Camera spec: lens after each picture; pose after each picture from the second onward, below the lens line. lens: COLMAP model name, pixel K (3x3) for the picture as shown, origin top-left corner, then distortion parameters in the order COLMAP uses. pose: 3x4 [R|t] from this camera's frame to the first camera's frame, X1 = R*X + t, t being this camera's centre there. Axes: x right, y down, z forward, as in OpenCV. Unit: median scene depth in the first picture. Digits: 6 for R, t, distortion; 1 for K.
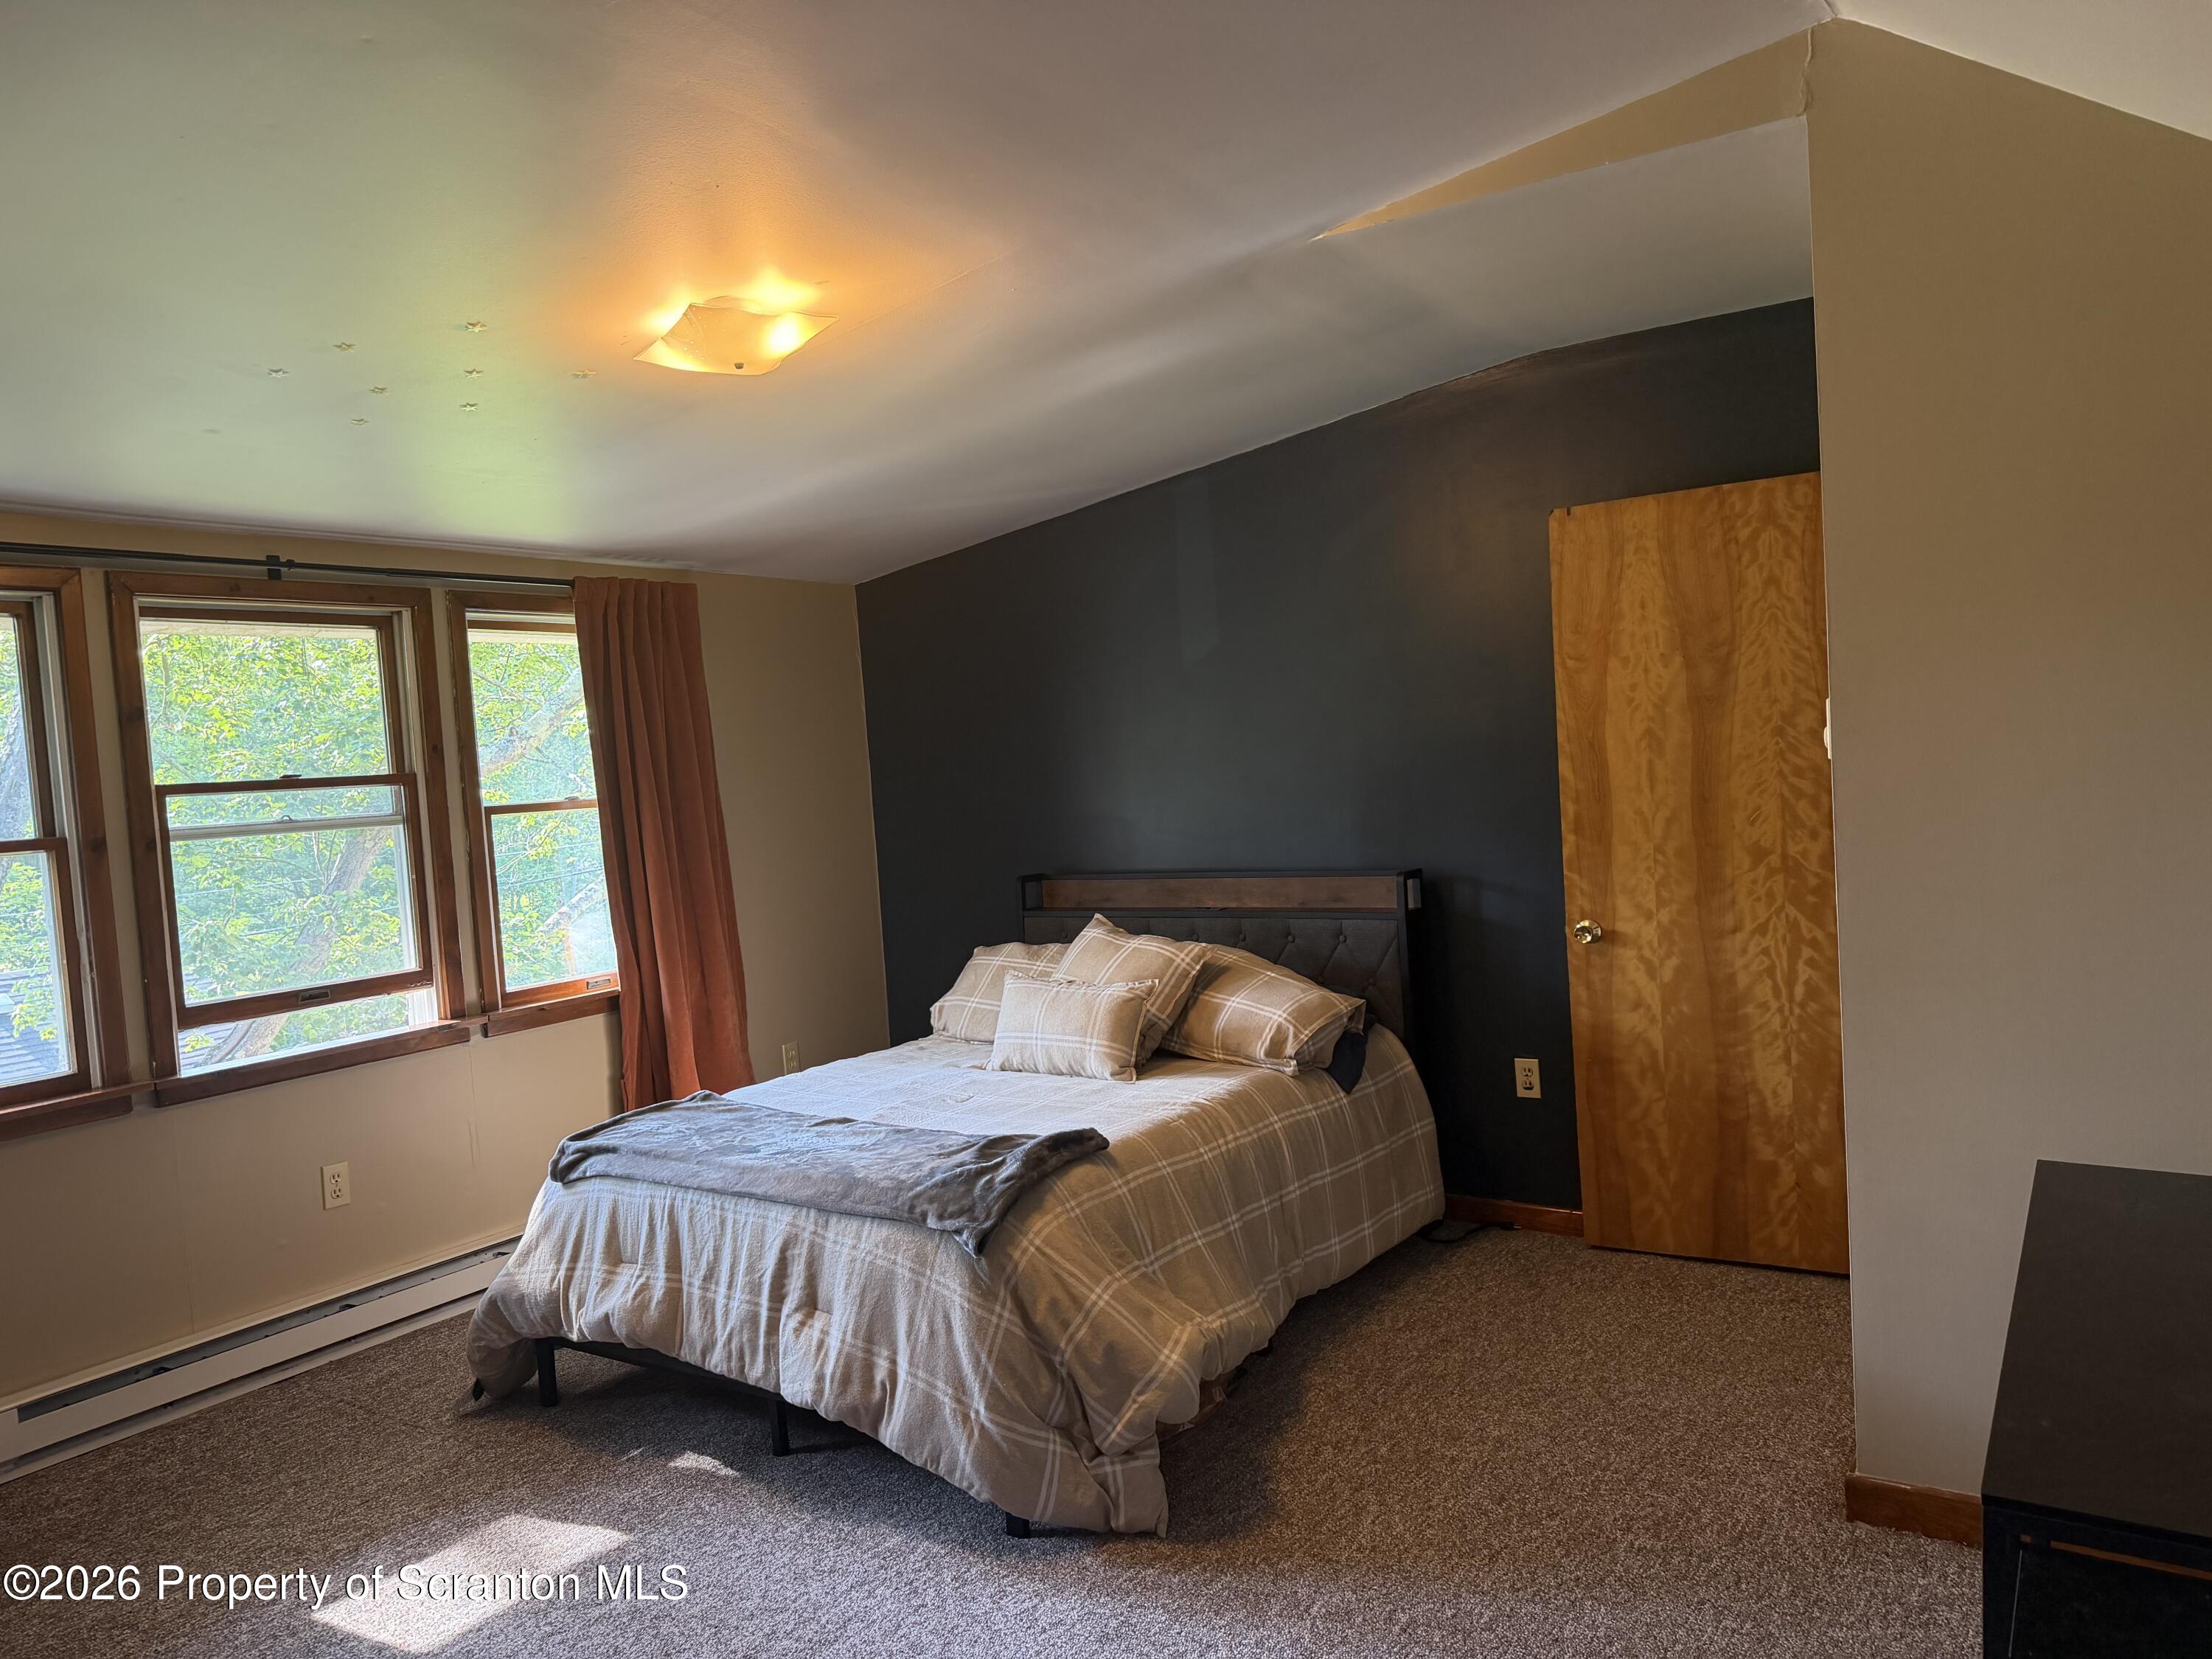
lens RADIAL K [[1556.2, 0, 1097.1], [0, 1556.2, 820.1], [0, 0, 1]] dist [0.133332, -0.194346]
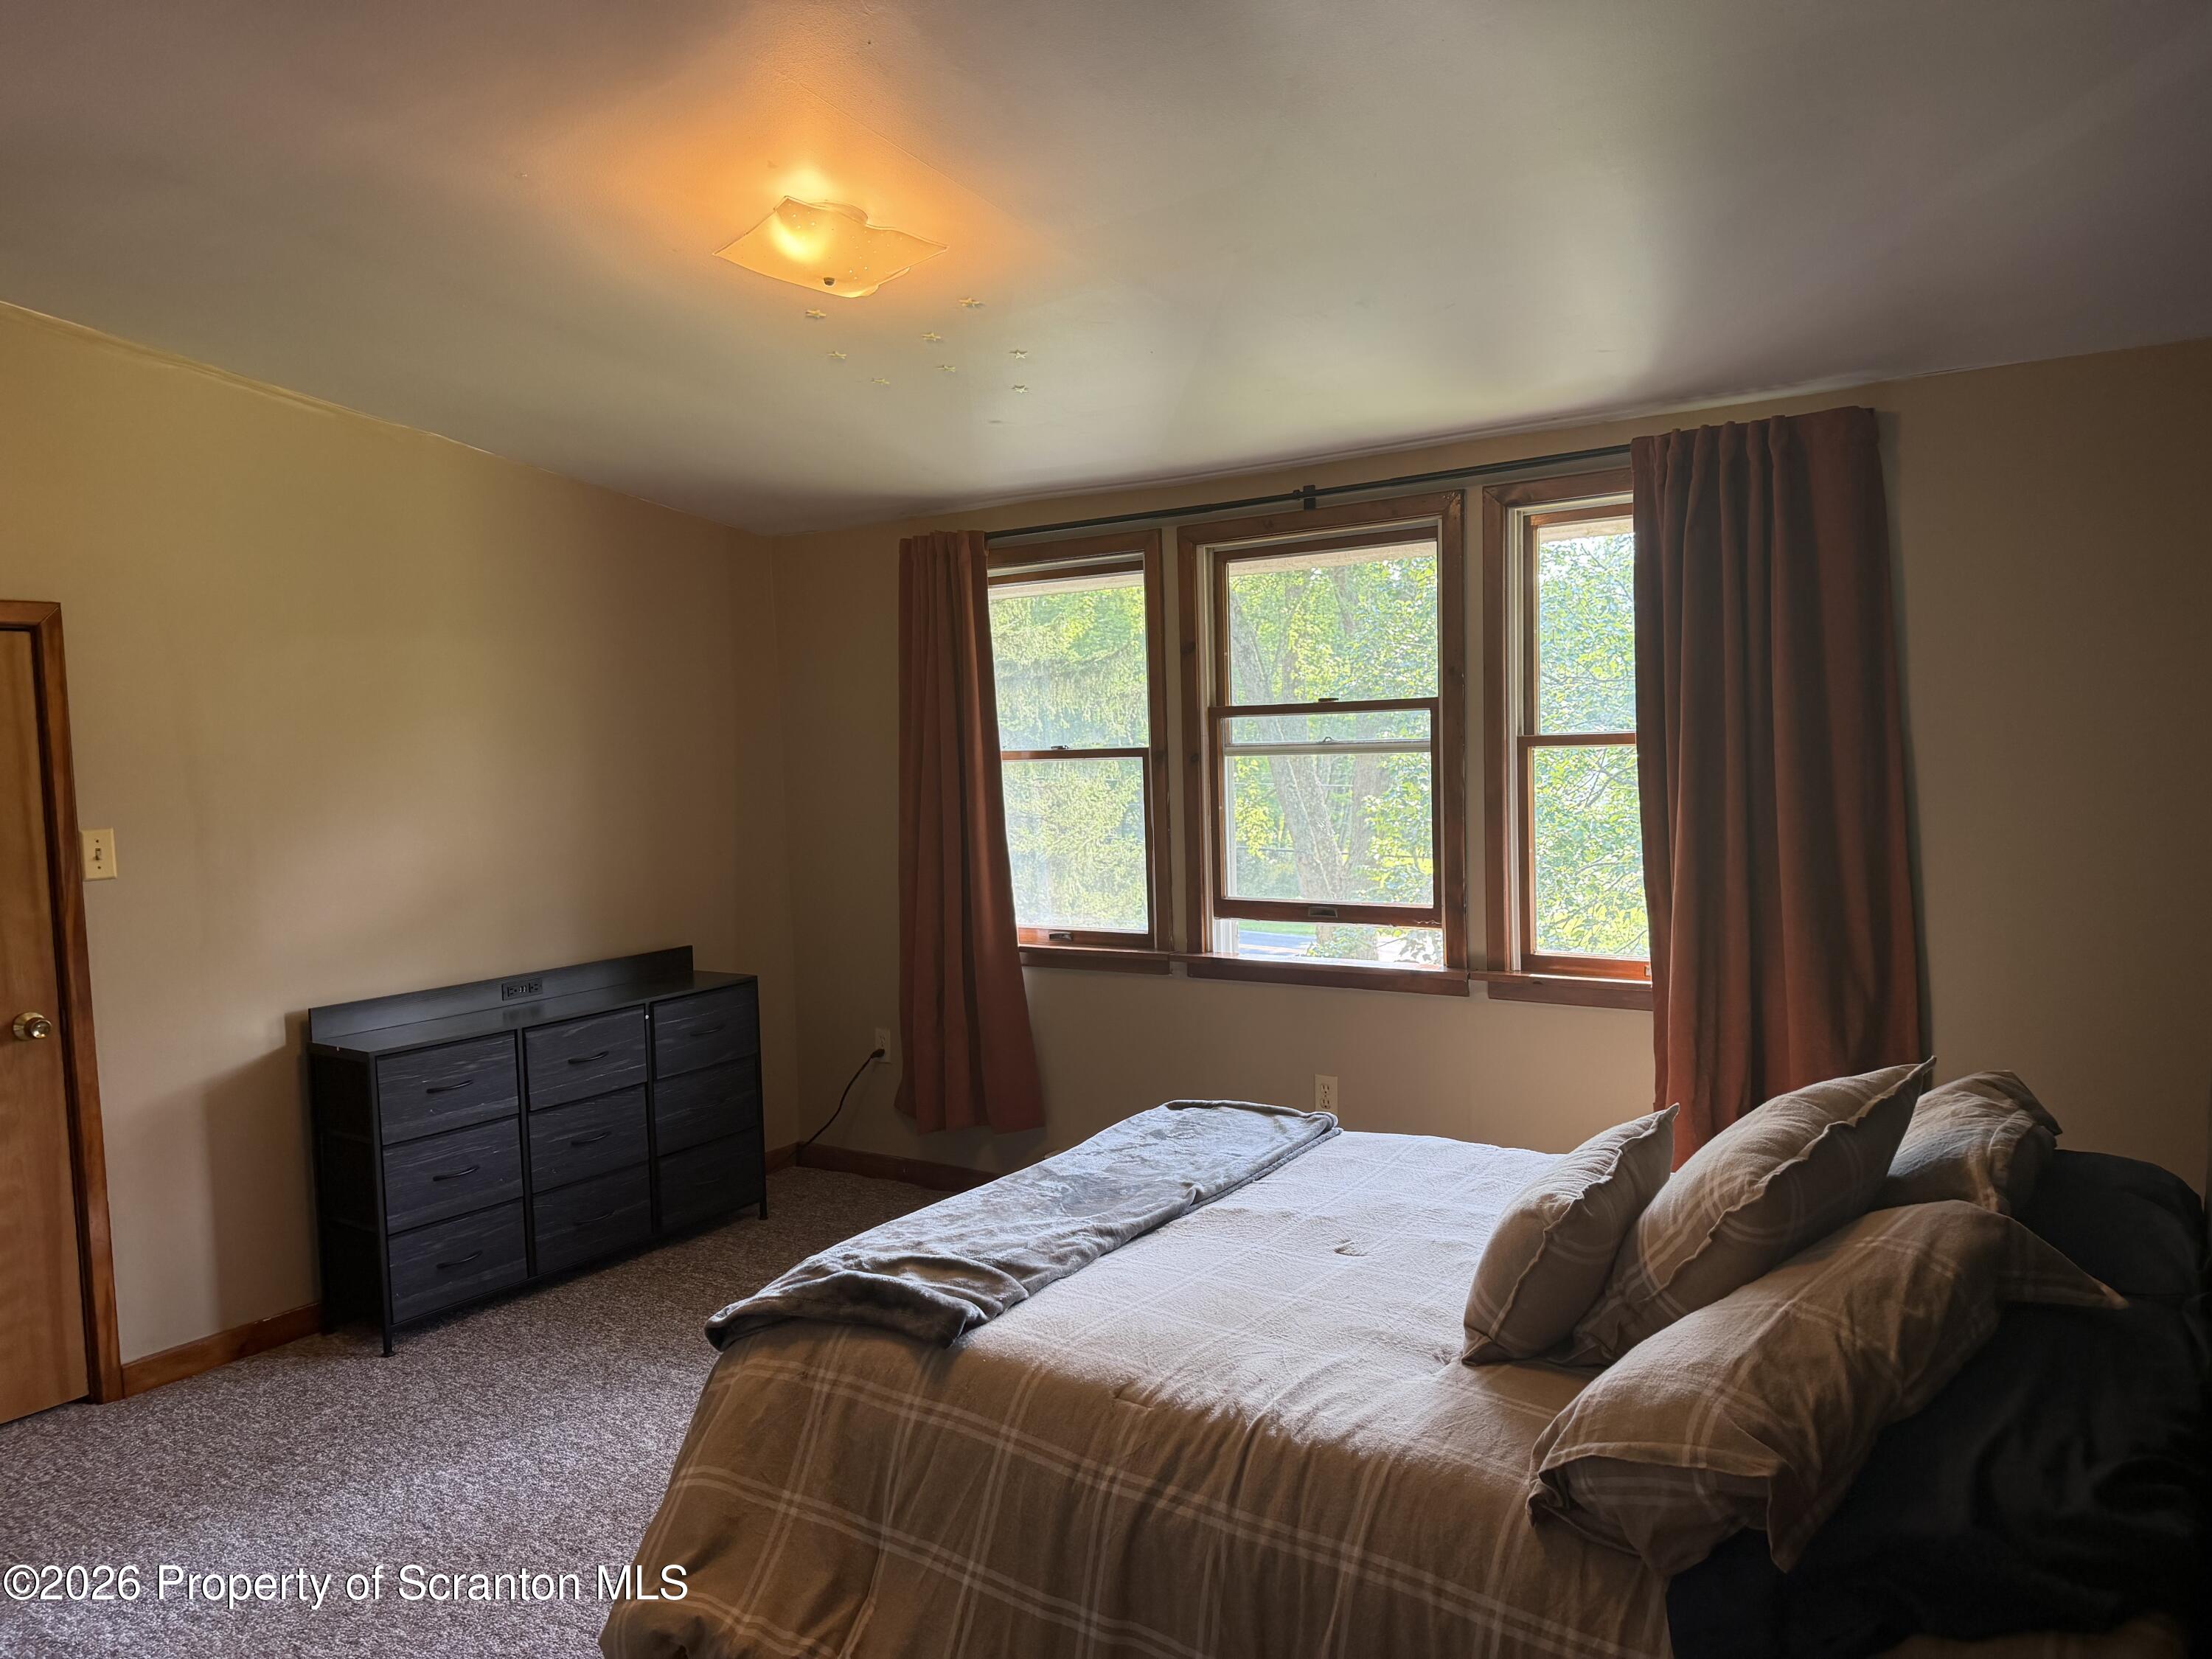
lens RADIAL K [[1556.2, 0, 1097.1], [0, 1556.2, 820.1], [0, 0, 1]] dist [0.133332, -0.194346]
pose [[-0.023222, 0.127497, -0.991567, 0.516514], [-0.003254, 0.991820, 0.127605, -0.079161], [0.999725, 0.006190, -0.022617, 0.873367]]
